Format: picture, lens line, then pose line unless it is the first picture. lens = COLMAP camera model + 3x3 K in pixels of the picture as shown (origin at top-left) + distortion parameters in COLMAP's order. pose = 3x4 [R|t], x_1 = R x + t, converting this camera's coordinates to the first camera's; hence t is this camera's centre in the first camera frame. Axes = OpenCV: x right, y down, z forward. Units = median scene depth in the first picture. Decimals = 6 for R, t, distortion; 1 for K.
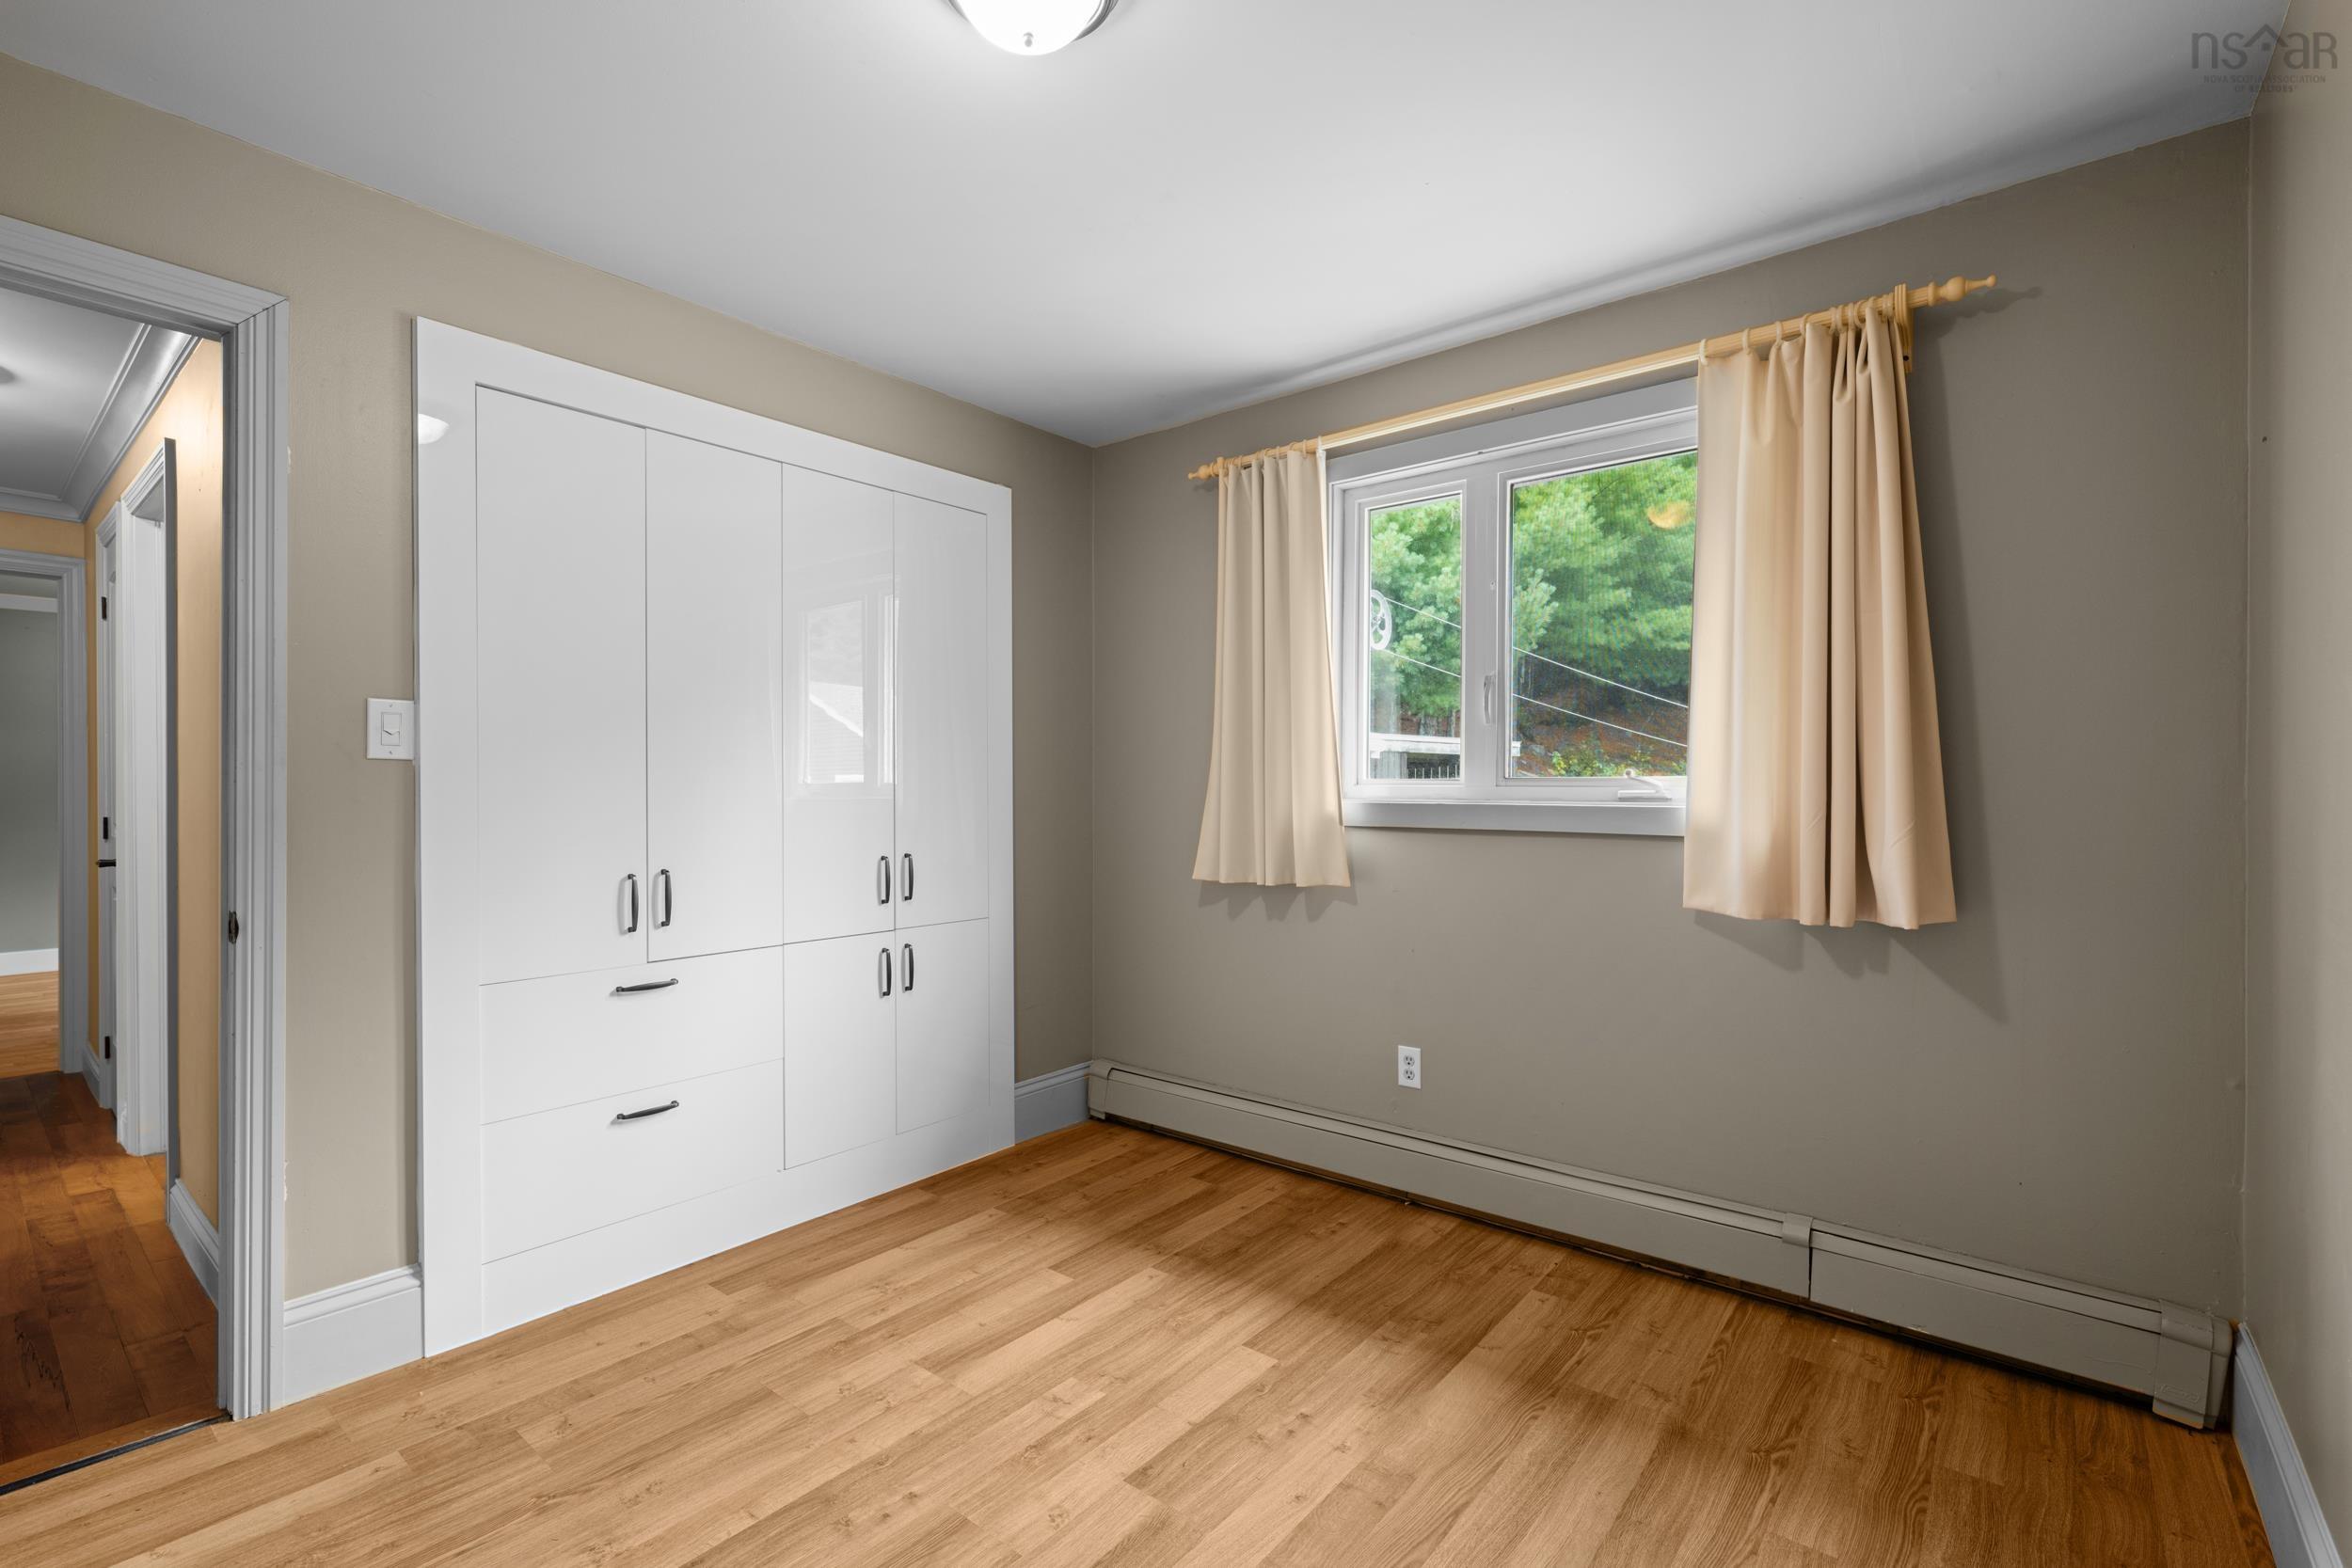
lens RADIAL K [[1044.7, 0, 1180.8], [0, 1044.7, 791.3], [0, 0, 1]] dist [-0.002282, 0.000179]
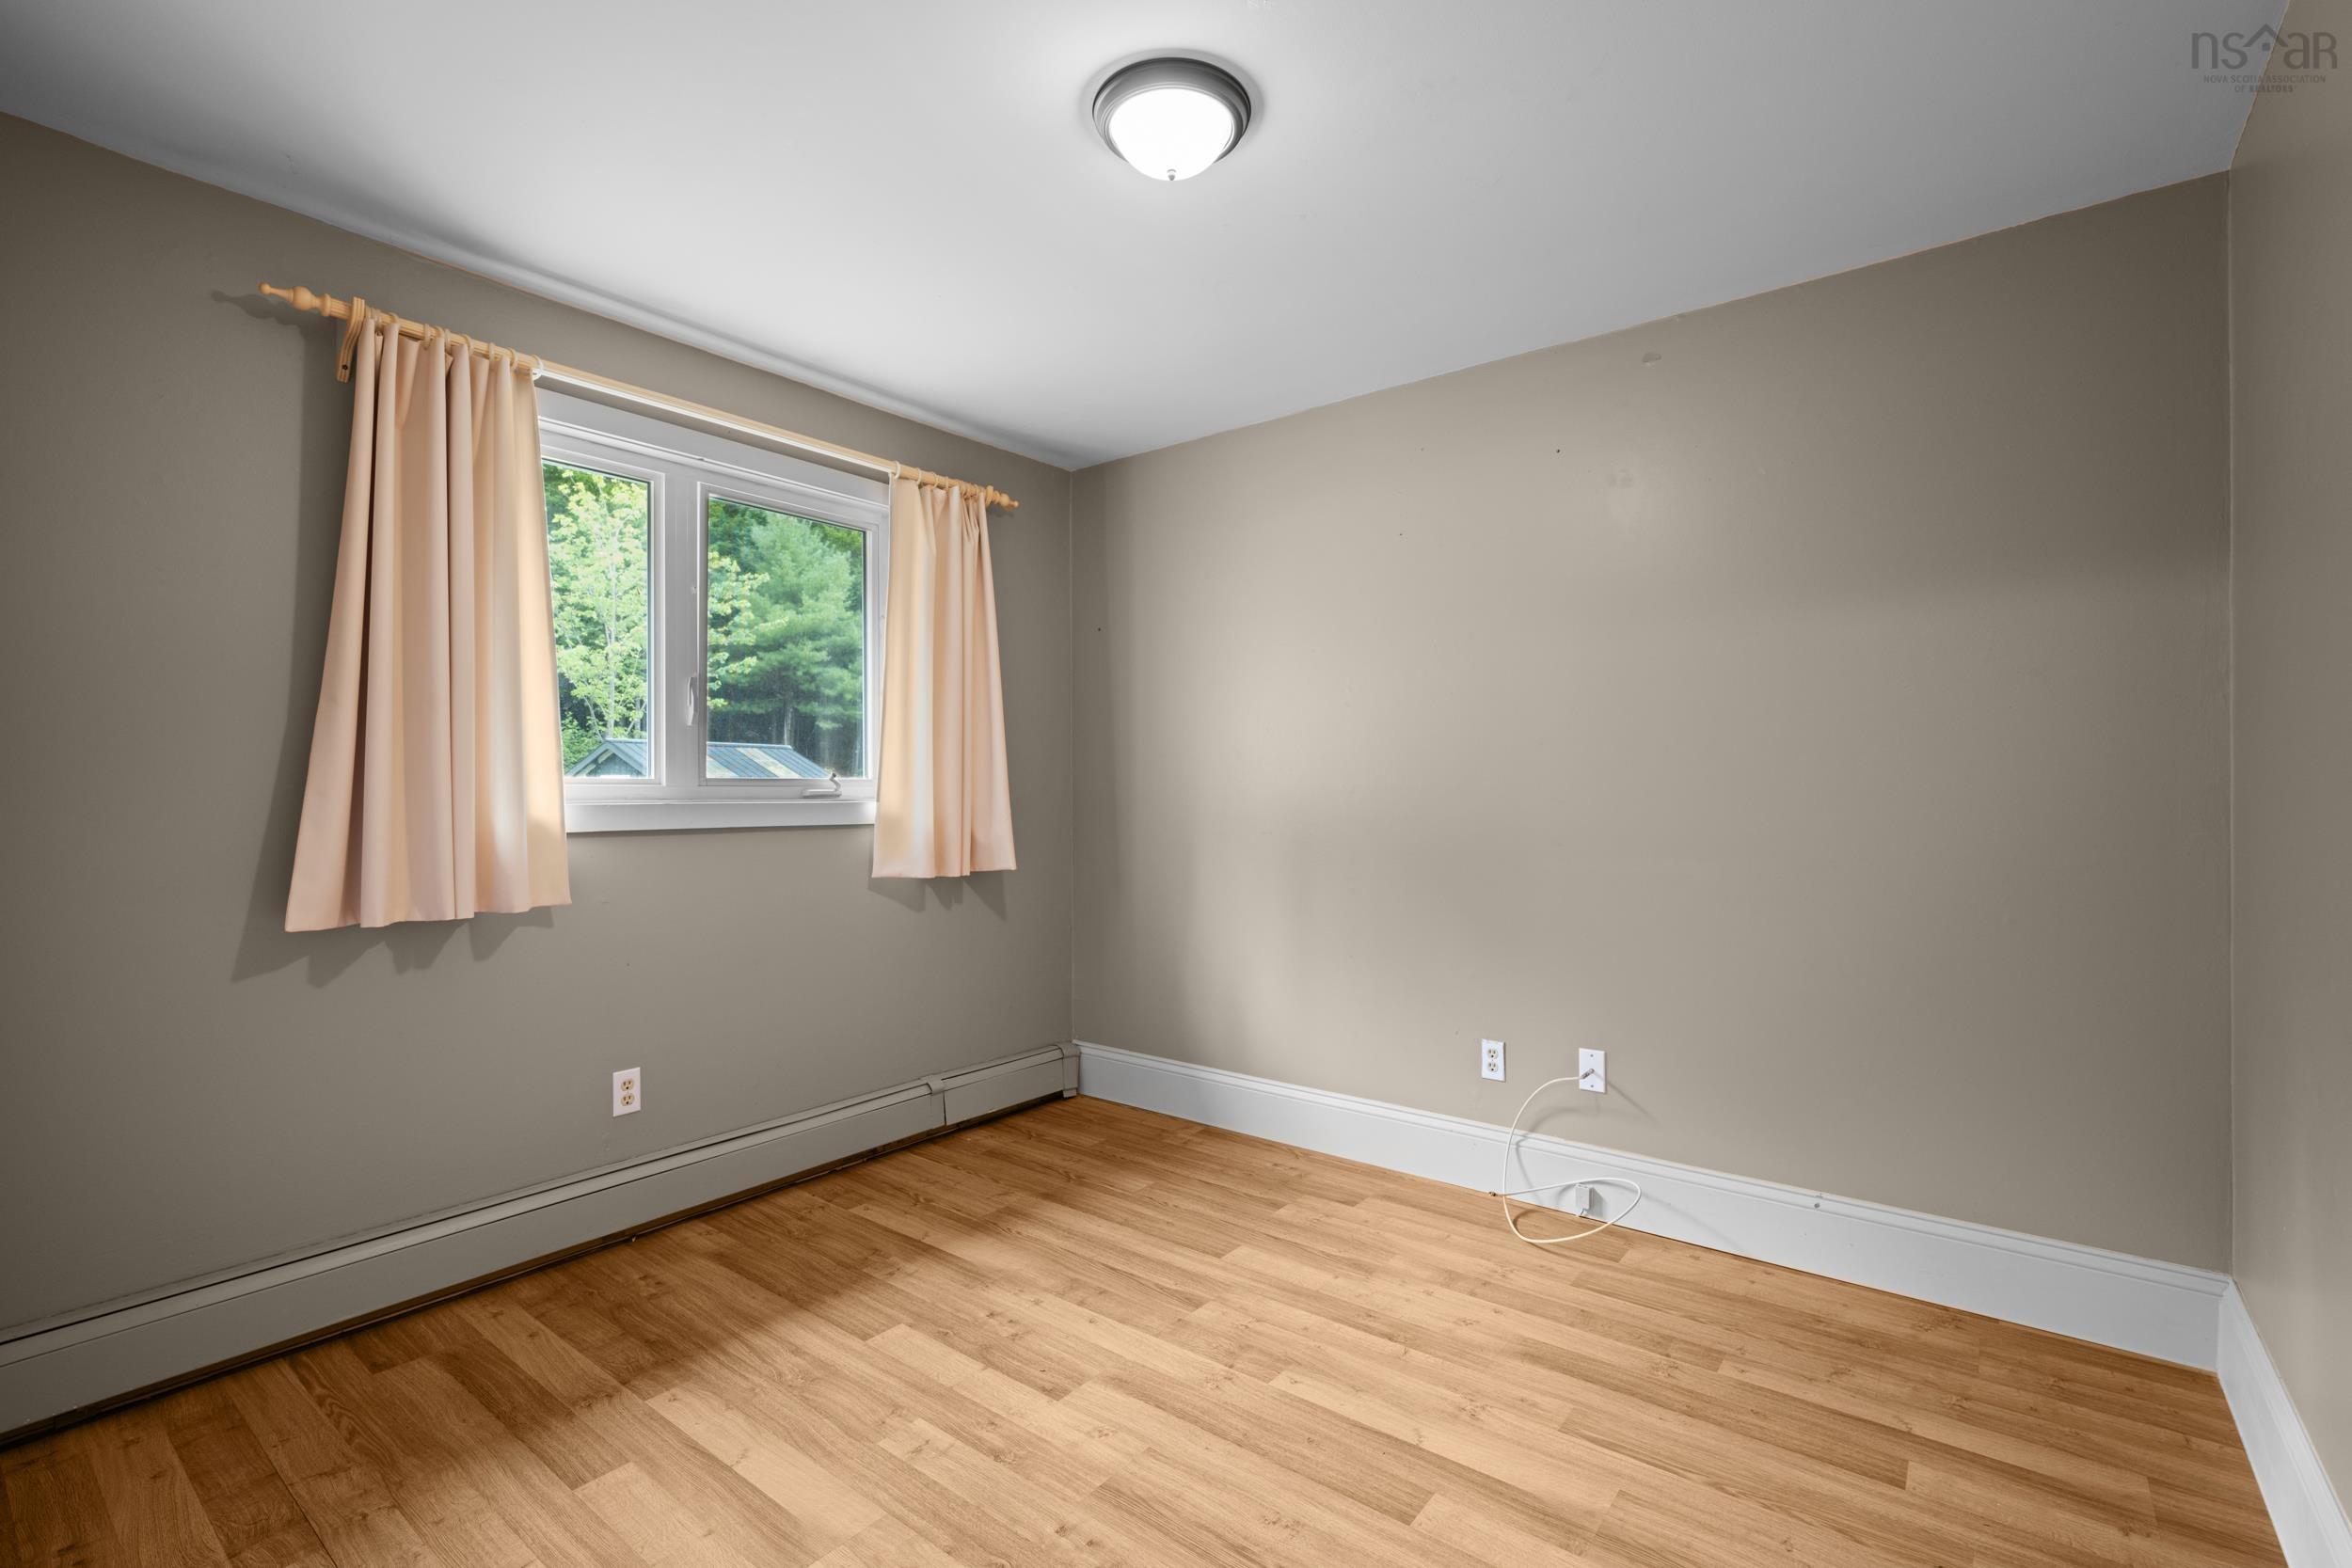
lens RADIAL K [[1044.7, 0, 1182.8], [0, 1044.7, 782.9], [0, 0, 1]] dist [-0.002282, 0.000179]
pose [[-0.026567, 0.005946, 0.999629, -0.880569], [0.005958, 0.999965, -0.005790, 0.000834], [-0.999629, 0.005801, -0.026602, 0.660807]]
